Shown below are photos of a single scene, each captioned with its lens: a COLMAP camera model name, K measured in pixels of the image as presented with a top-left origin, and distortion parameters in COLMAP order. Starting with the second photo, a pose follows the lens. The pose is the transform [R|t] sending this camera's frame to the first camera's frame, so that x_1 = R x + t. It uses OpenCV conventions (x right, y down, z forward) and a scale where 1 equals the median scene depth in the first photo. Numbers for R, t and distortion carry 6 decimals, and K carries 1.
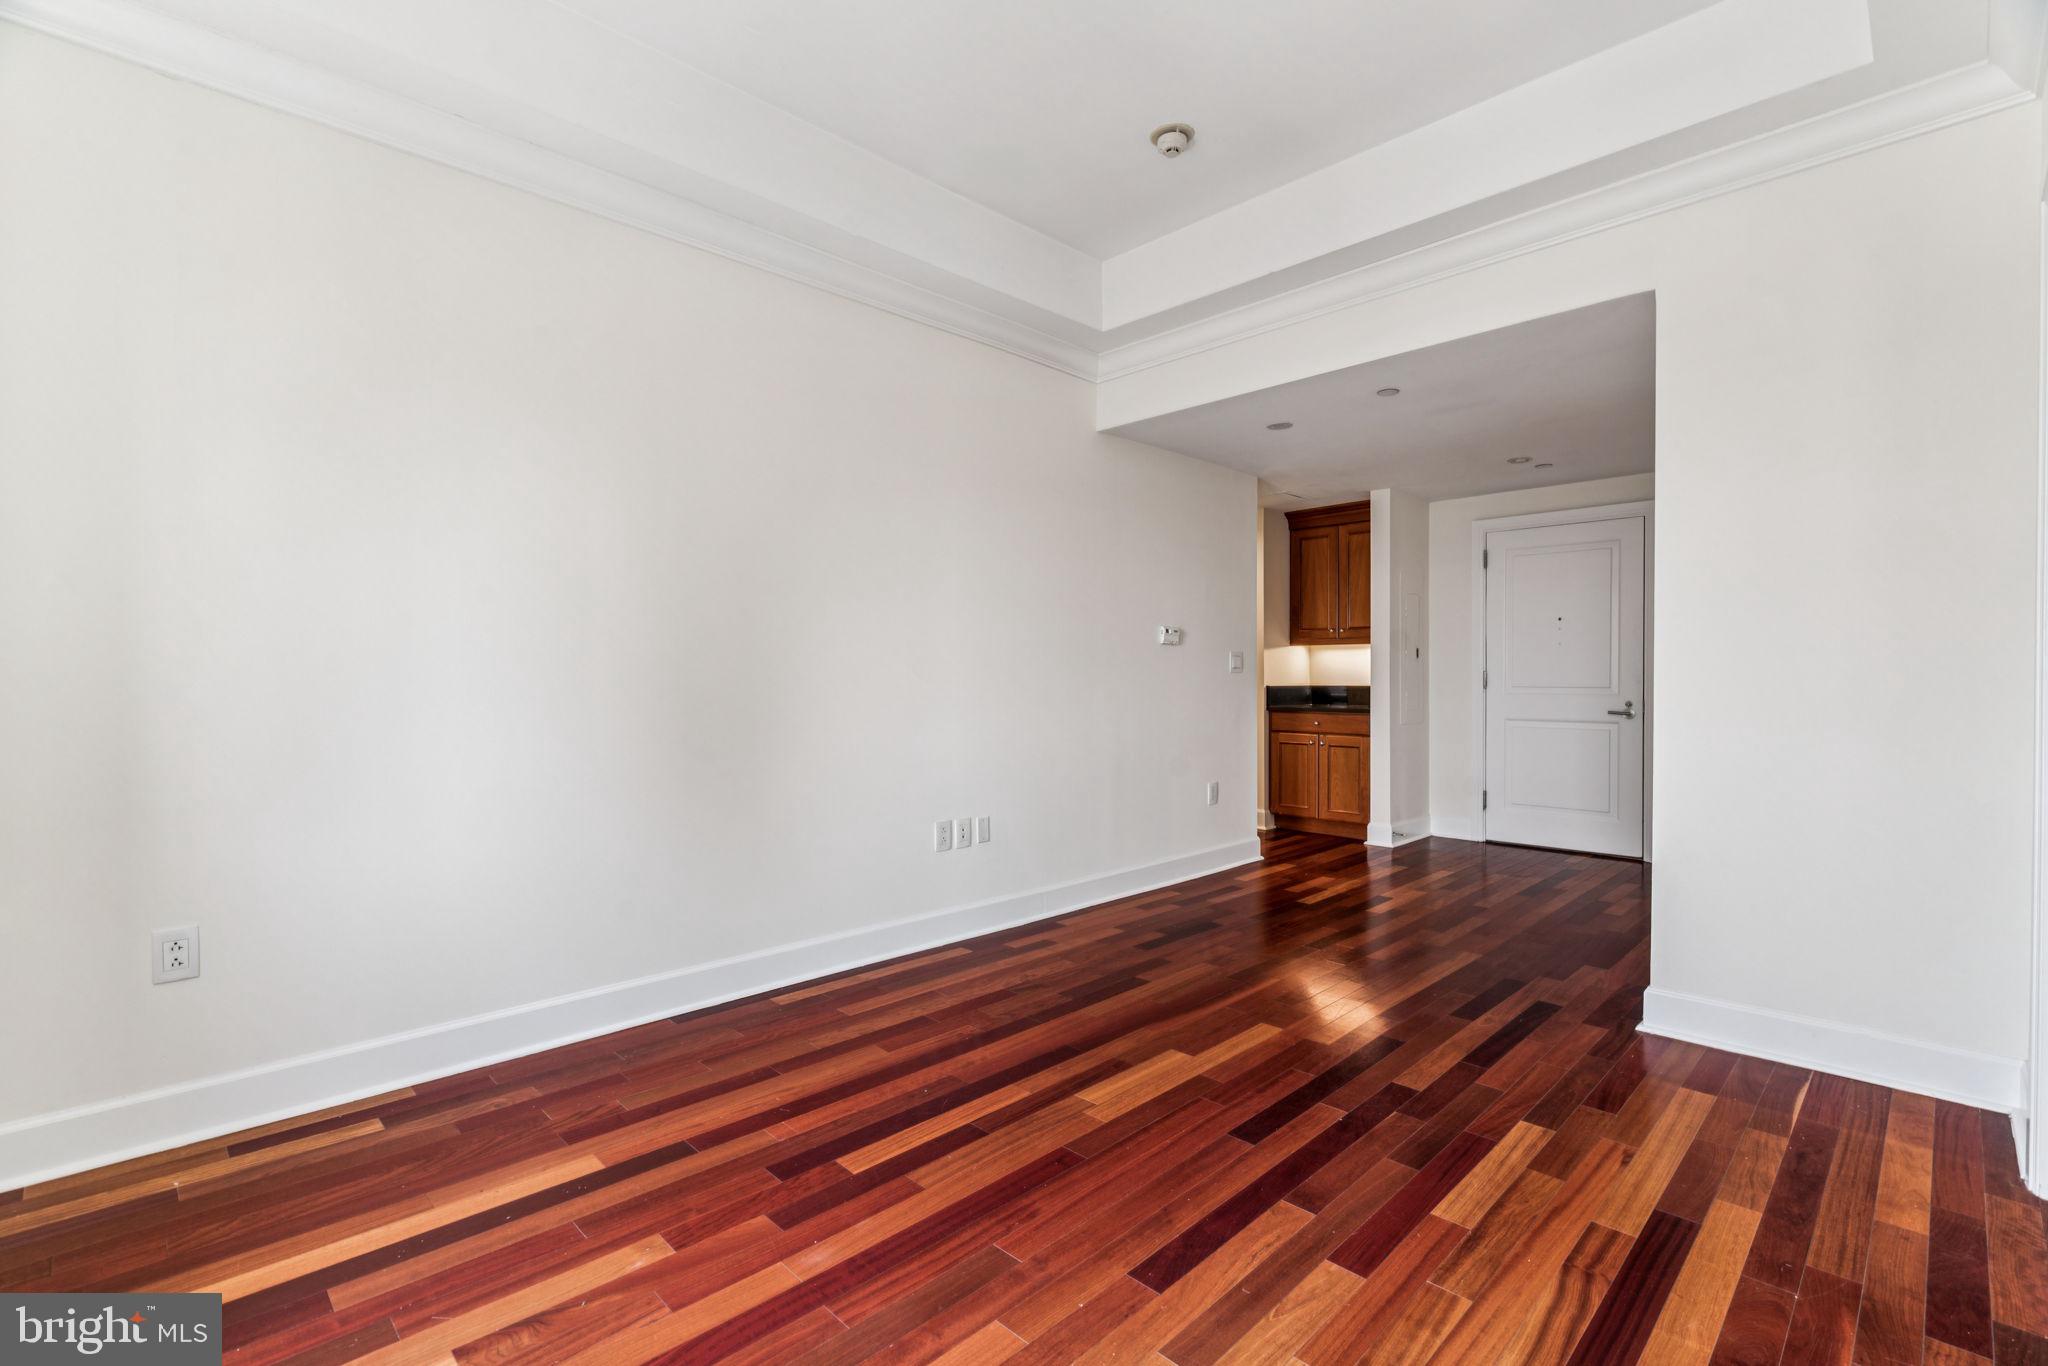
lens RADIAL K [[922.4, 0, 1020.8], [0, 922.4, 690.6], [0, 0, 1]] dist [-0.002324, 0.000197]
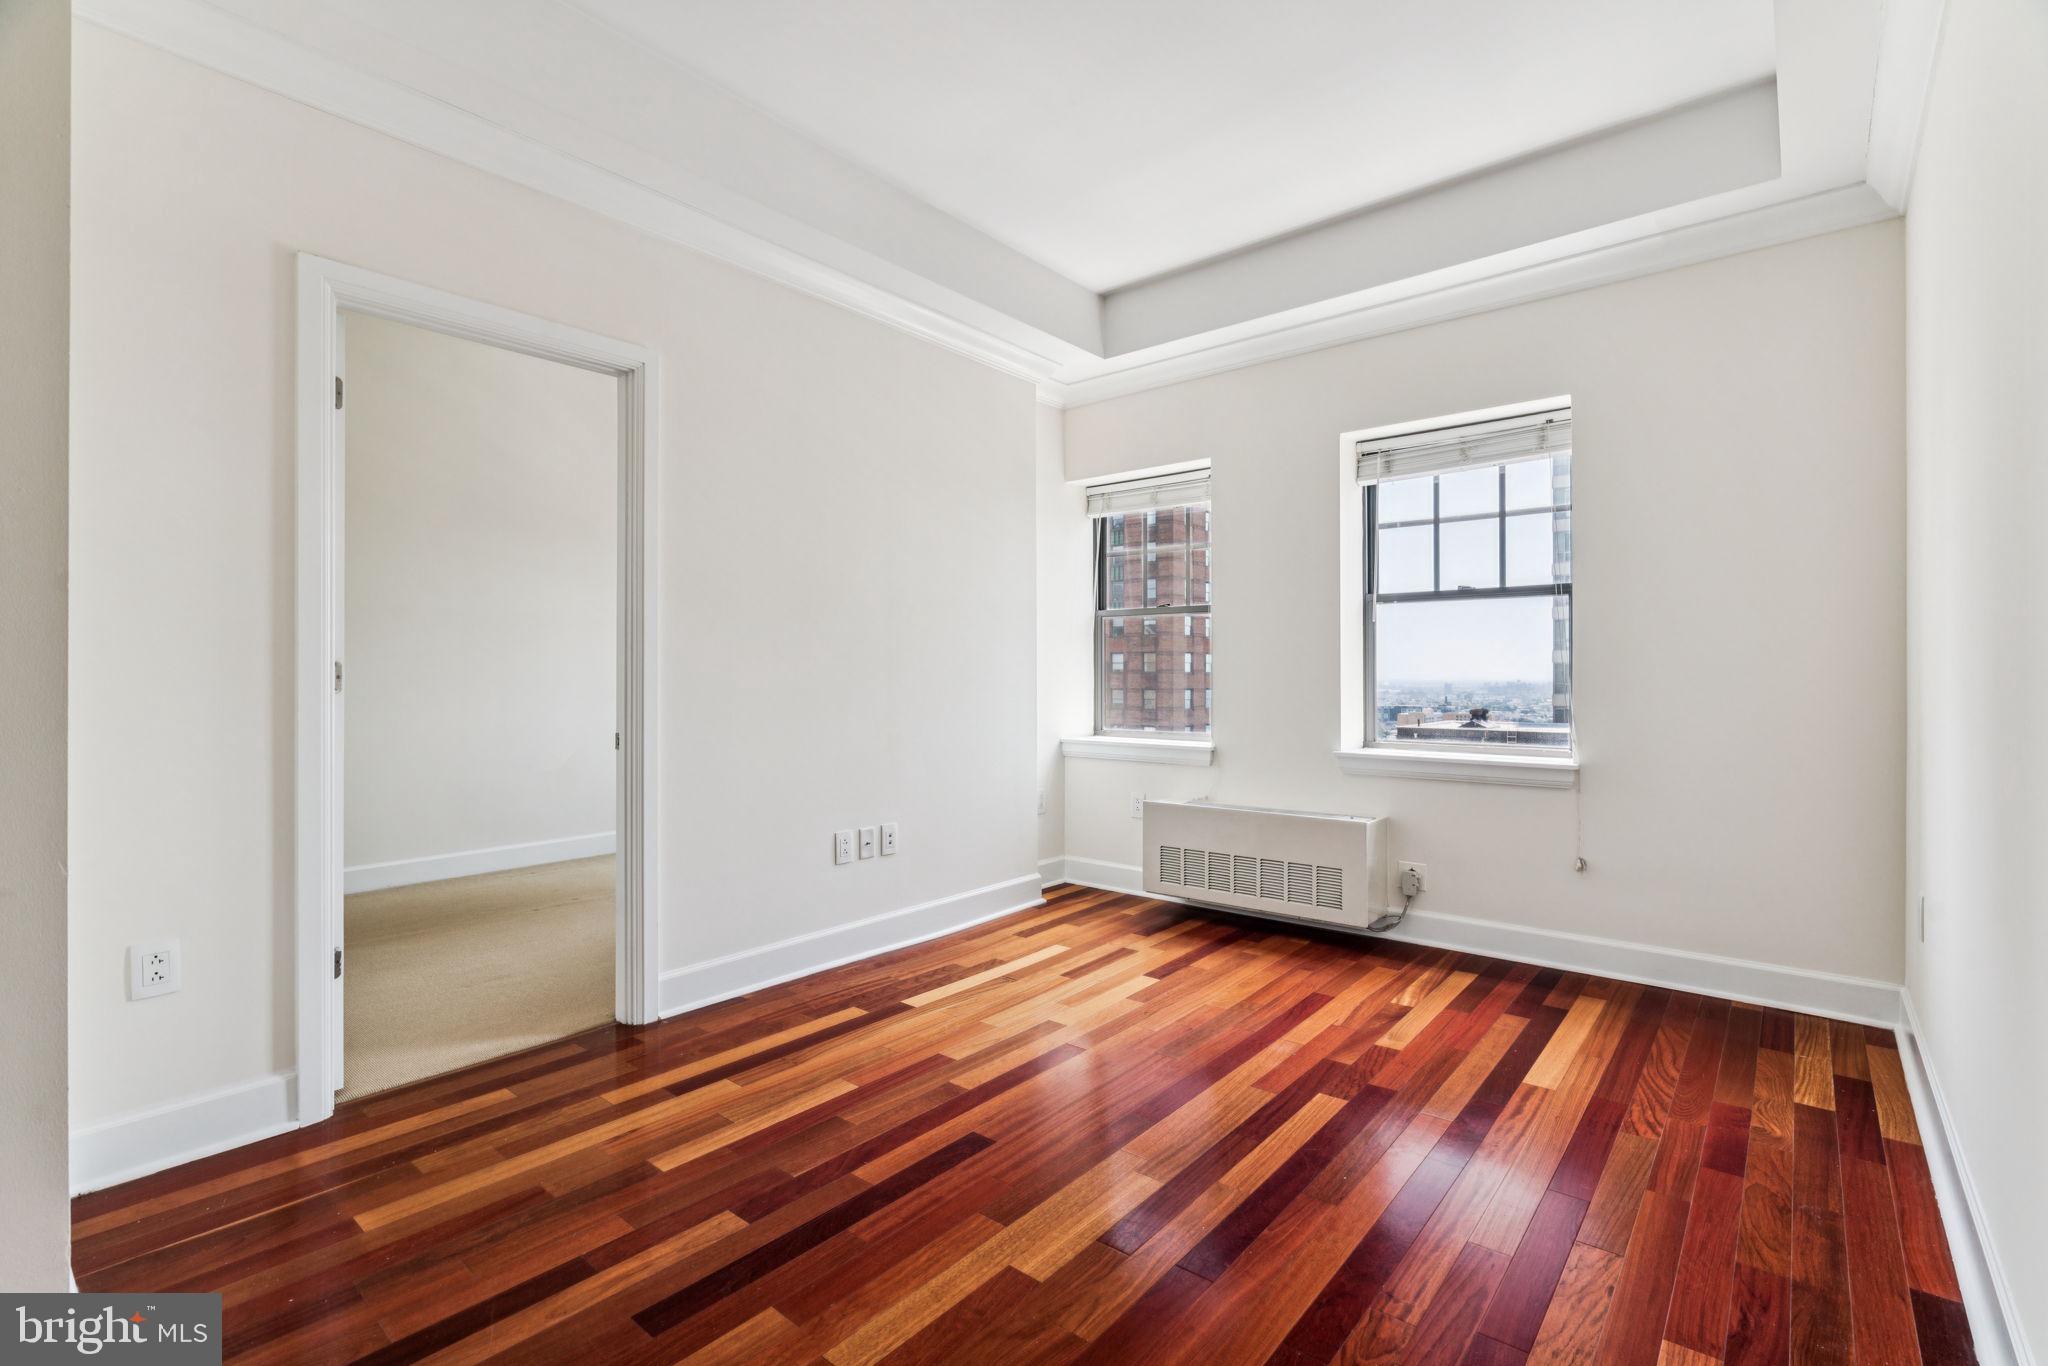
lens RADIAL K [[929.1, 0, 1013.6], [0, 929.1, 671.8], [0, 0, 1]] dist [-0.001069, 0.000028]
pose [[-0.996508, 0.004535, -0.083376, 0.121231], [0.003840, 0.999957, 0.008495, -0.012299], [0.083411, 0.008145, -0.996482, 0.845215]]
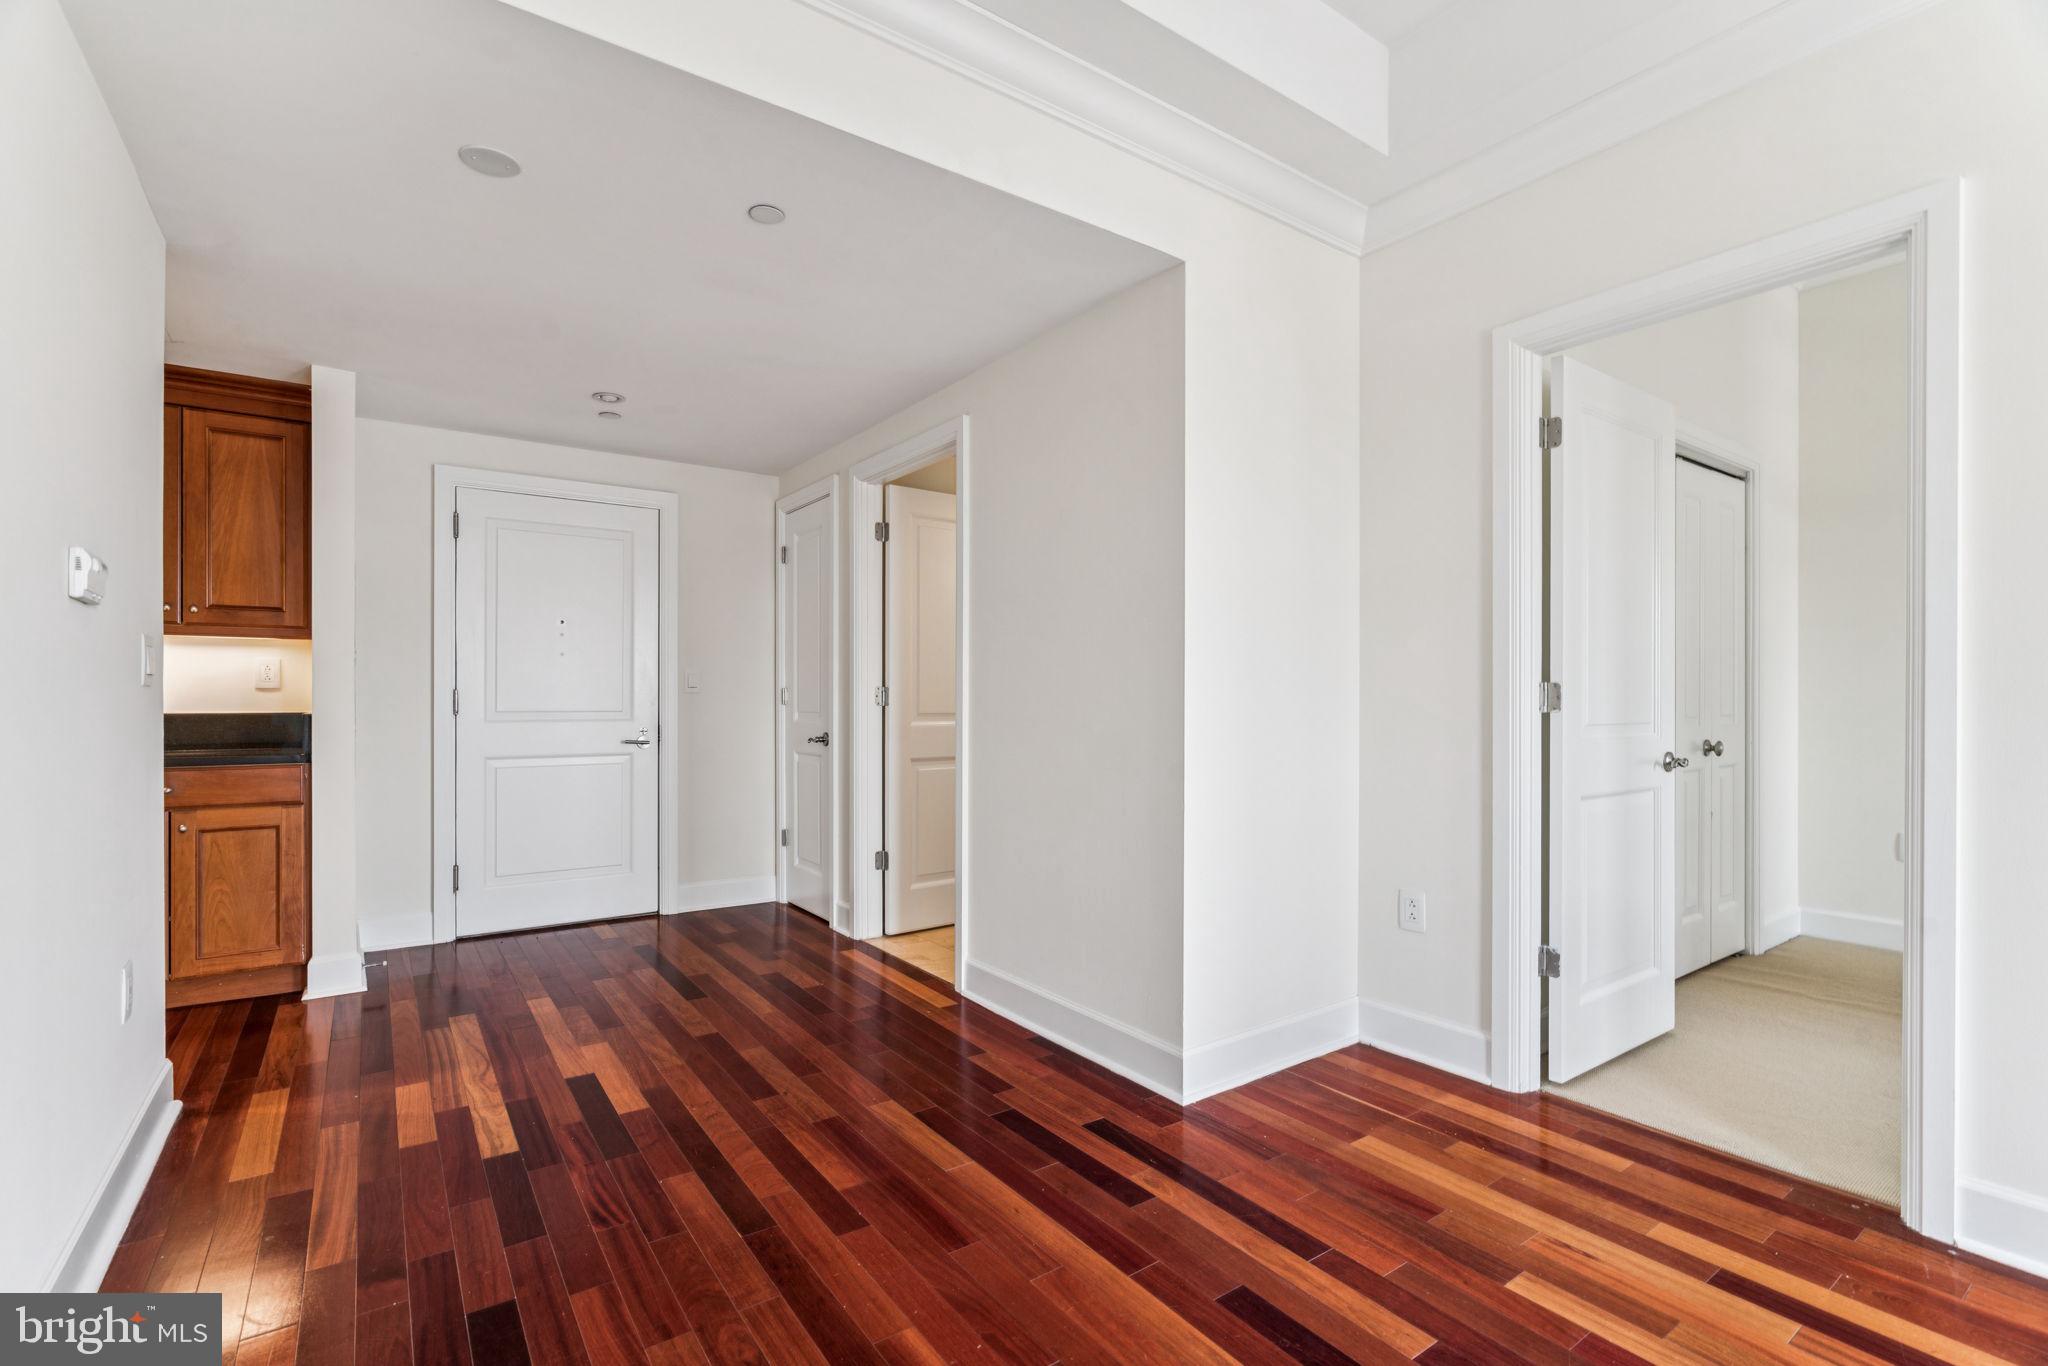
lens RADIAL K [[925.5, 0, 1017.5], [0, 925.5, 705.9], [0, 0, 1]] dist [-0.001775, 0.000340]
pose [[0.163597, -0.005910, 0.986509, -0.117256], [0.012569, 0.999913, 0.003906, -0.007435], [-0.986447, 0.011761, 0.163657, 0.553788]]
